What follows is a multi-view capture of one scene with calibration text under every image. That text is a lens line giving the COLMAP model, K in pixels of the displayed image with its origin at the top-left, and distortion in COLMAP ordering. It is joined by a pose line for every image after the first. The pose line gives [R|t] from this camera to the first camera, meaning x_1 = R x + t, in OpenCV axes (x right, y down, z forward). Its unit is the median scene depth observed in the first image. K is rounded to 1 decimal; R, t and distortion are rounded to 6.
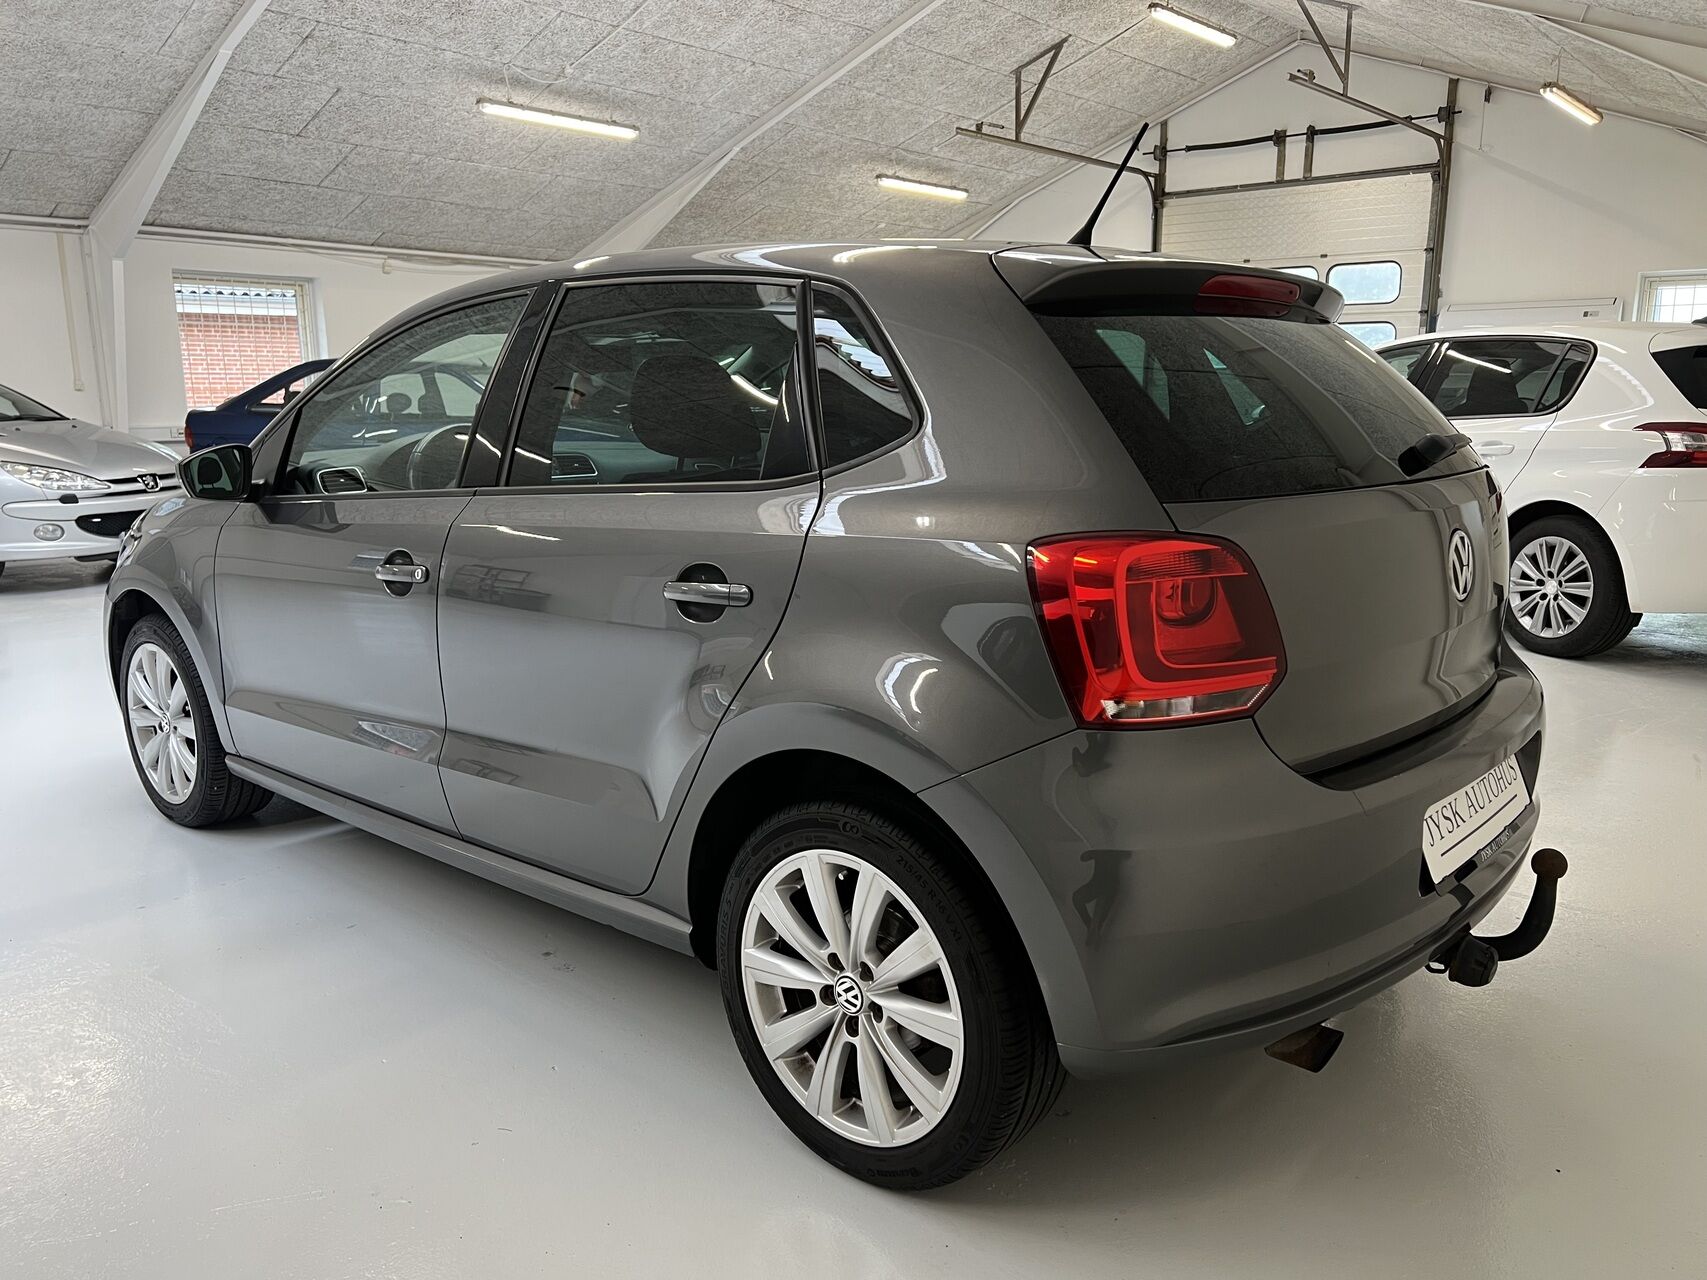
lens RADIAL K [[1272.7, 0, 853.5], [0, 1272.7, 640.0], [0, 0, 1]] dist [0.063723, -0.060095]
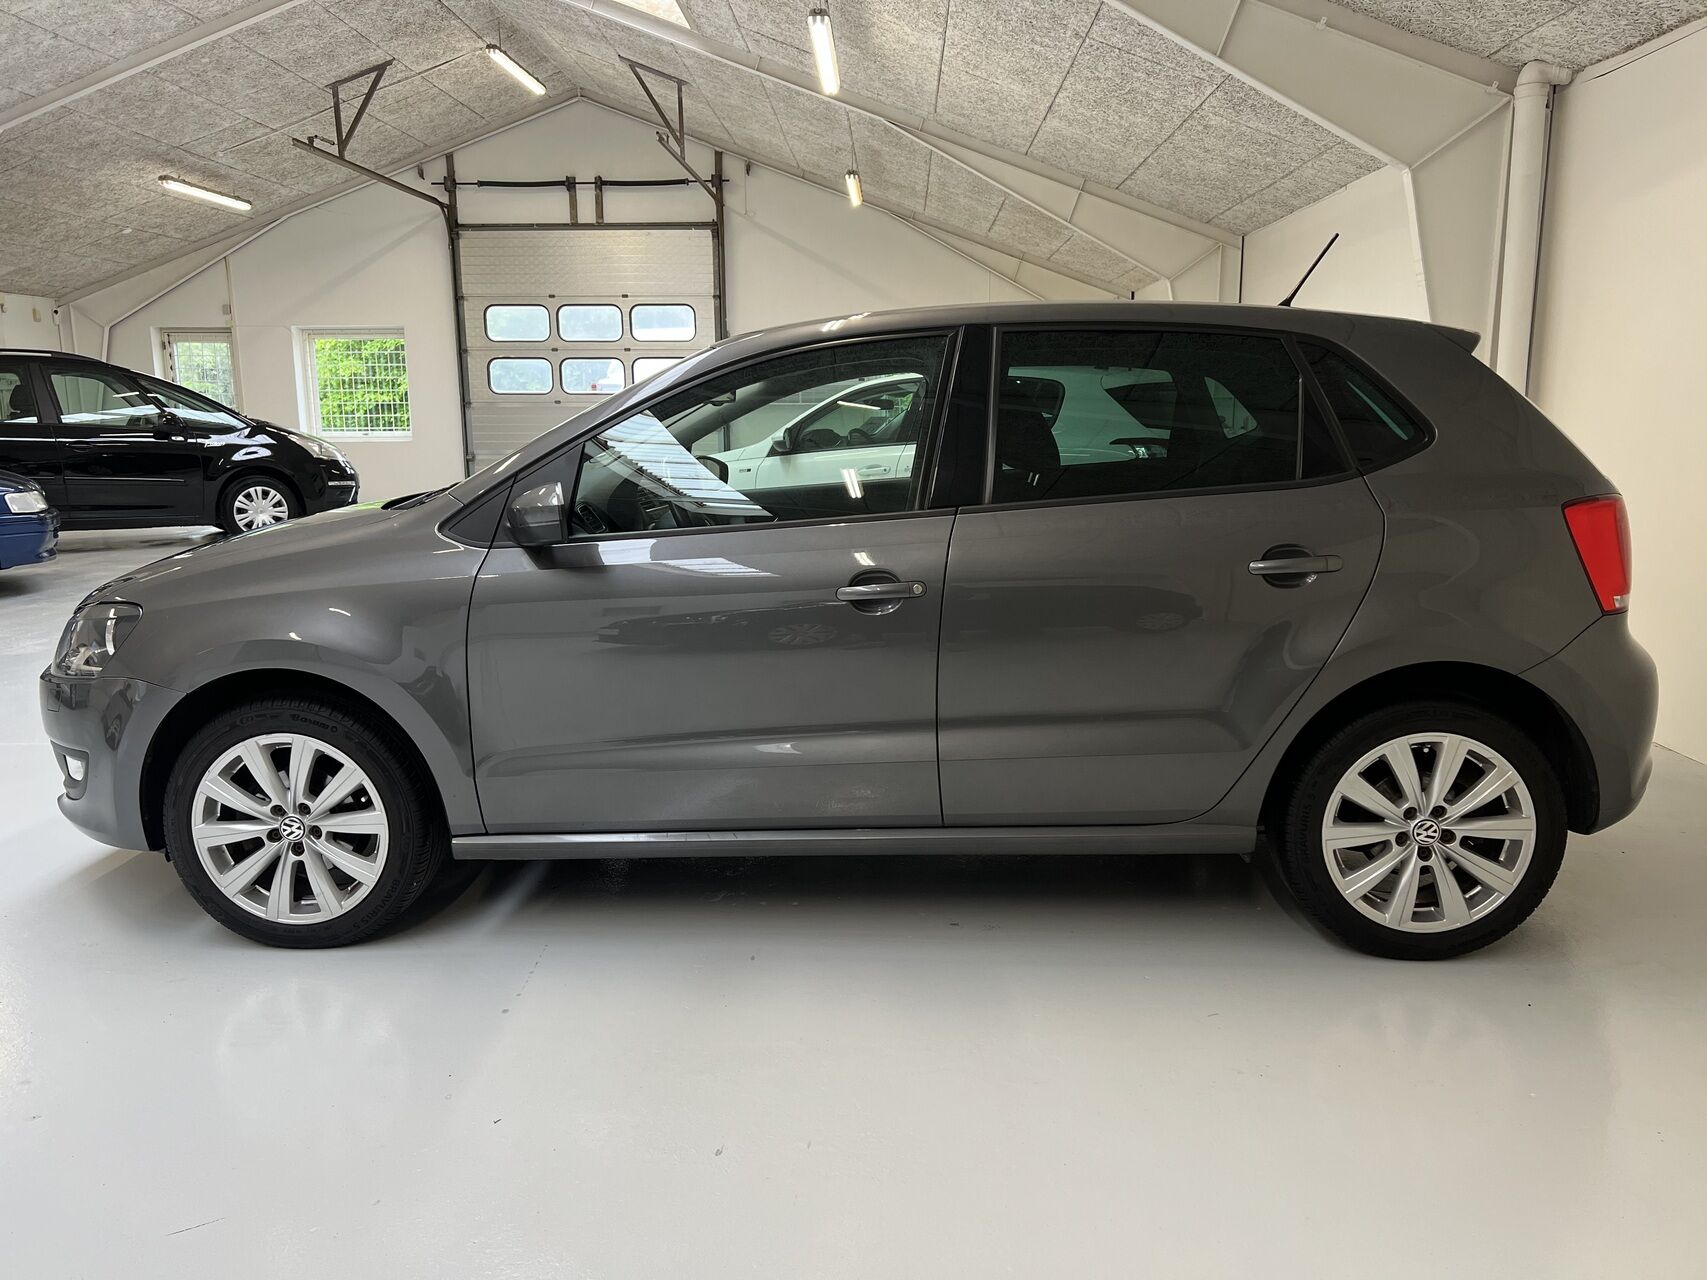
lens RADIAL K [[1272.7, 0, 853.5], [0, 1272.7, 640.0], [0, 0, 1]] dist [0.063723, -0.060095]
pose [[0.780833, -0.120369, 0.613034, -0.202843], [0.132833, 0.990814, 0.025354, -0.008846], [-0.610454, 0.061634, 0.789650, 0.034881]]
